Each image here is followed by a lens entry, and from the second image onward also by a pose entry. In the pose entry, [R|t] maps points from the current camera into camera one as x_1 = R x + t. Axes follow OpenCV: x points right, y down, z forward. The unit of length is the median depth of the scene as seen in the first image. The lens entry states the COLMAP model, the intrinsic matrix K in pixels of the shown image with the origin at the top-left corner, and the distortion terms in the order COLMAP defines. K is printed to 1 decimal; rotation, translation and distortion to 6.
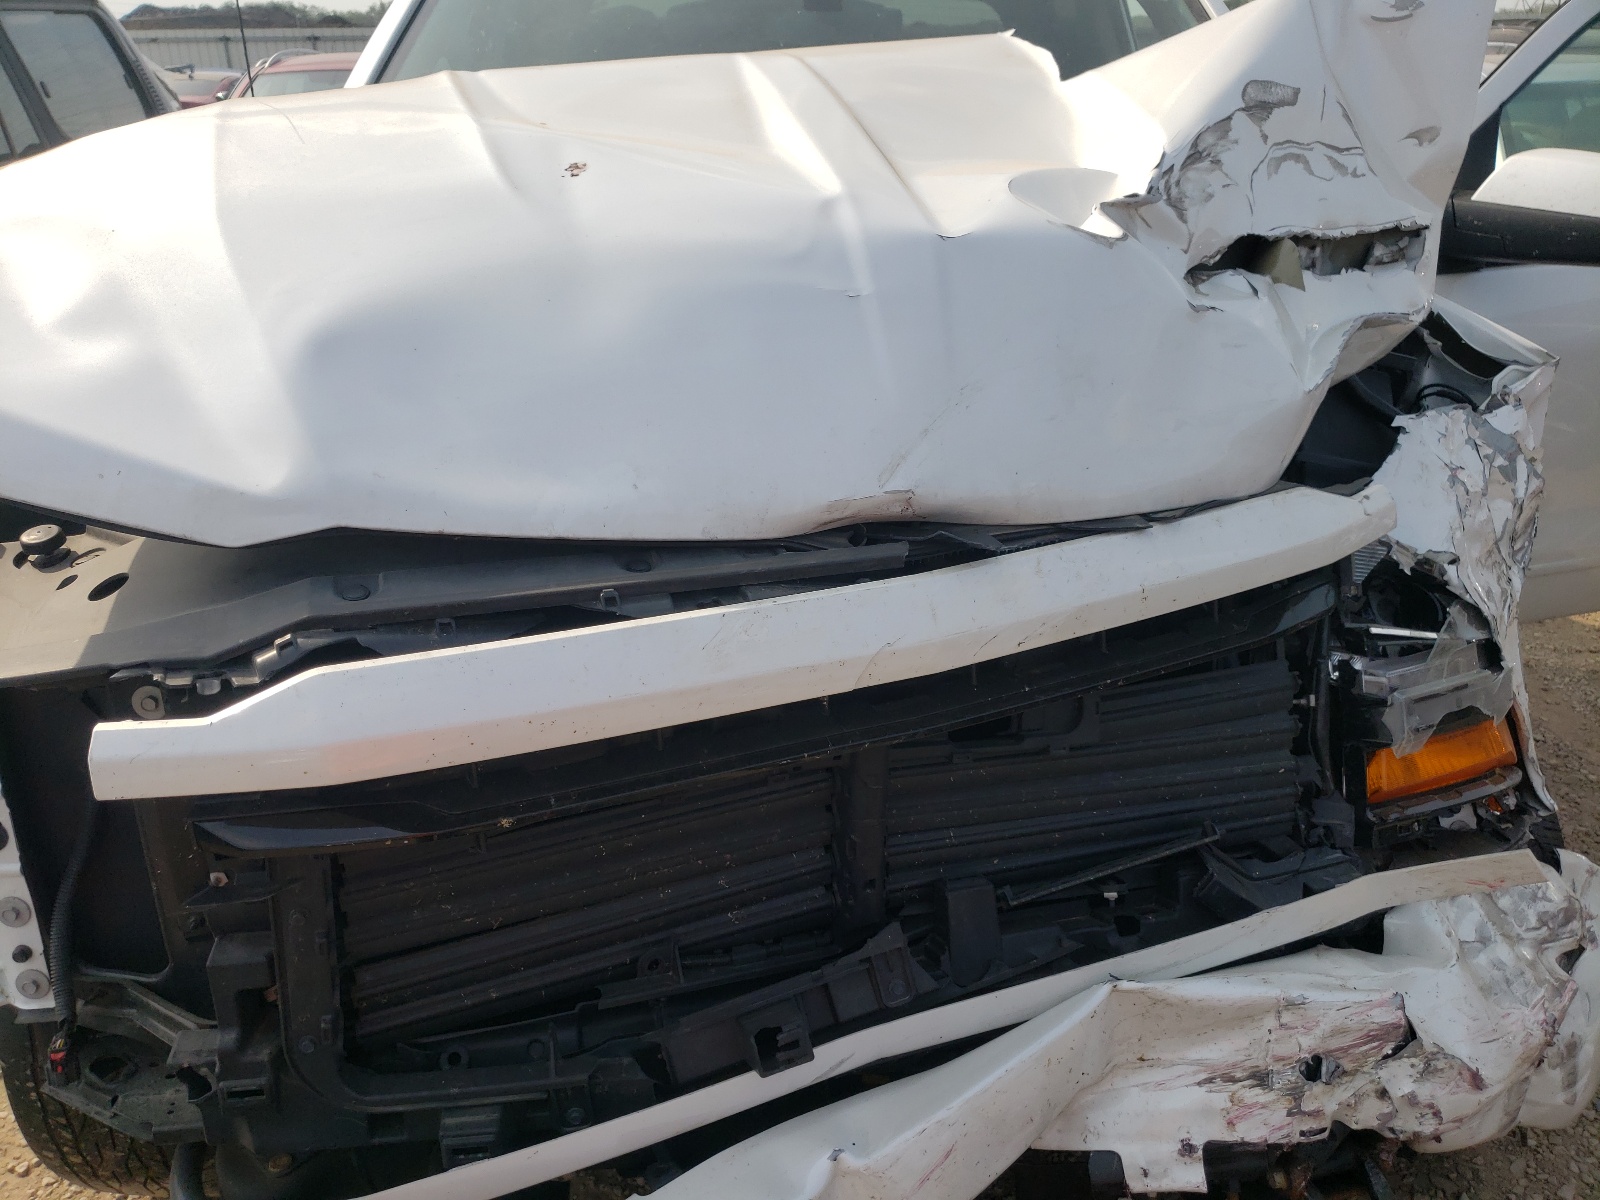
lens RADIAL K [[1234.4, 0, 800.9], [0, 1234.4, 626.8], [0, 0, 1]] dist [-0.001493, 0.004322]
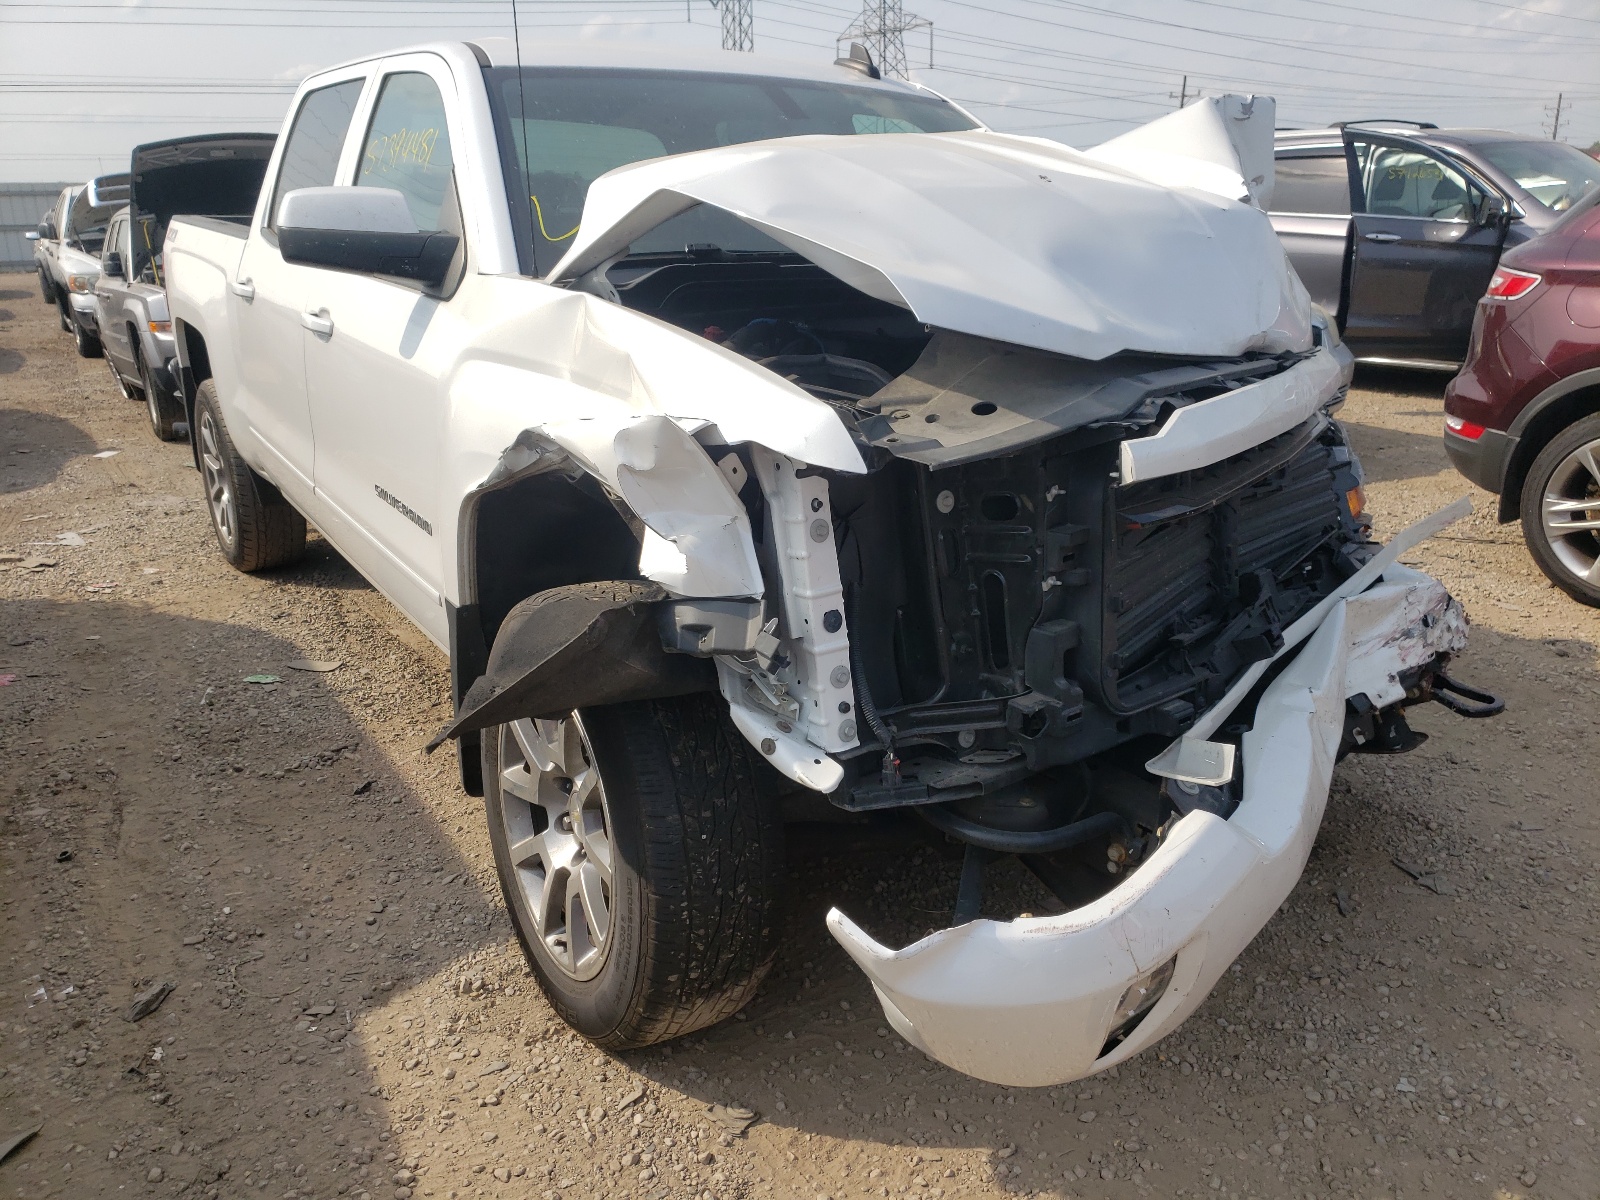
lens RADIAL K [[1231.4, 0, 800.0], [0, 1231.4, 600.0], [0, 0, 1]] dist [-0.075259, -0.000069]
pose [[0.872894, -0.174830, 0.455512, -1.296067], [0.228159, 0.971495, -0.064350, 0.219934], [-0.431277, 0.160100, 0.887901, -0.267750]]
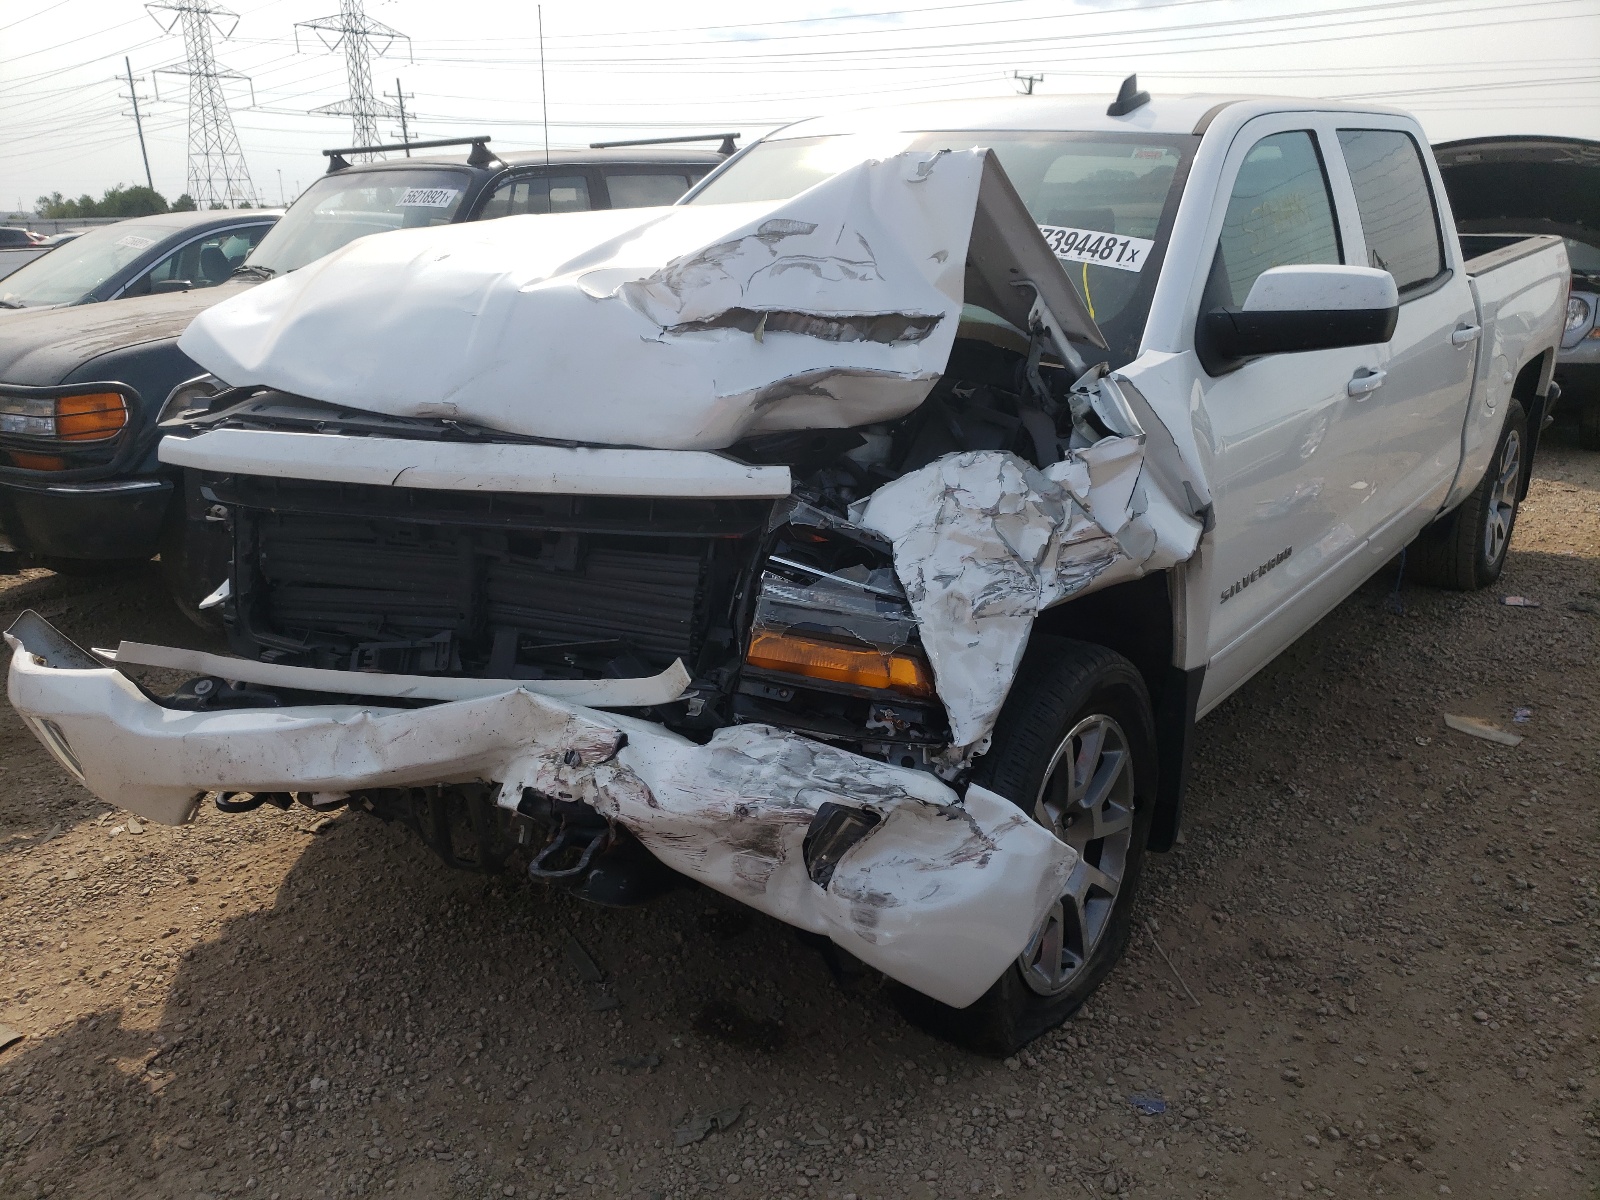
lens RADIAL K [[1207.3, 0, 800.0], [0, 1207.3, 600.0], [0, 0, 1]] dist [0.062737, -0.000332]
pose [[0.777431, 0.189299, -0.599805, 1.649963], [-0.259076, 0.965355, -0.031133, 0.109975], [0.573132, 0.179599, 0.799540, -0.230474]]
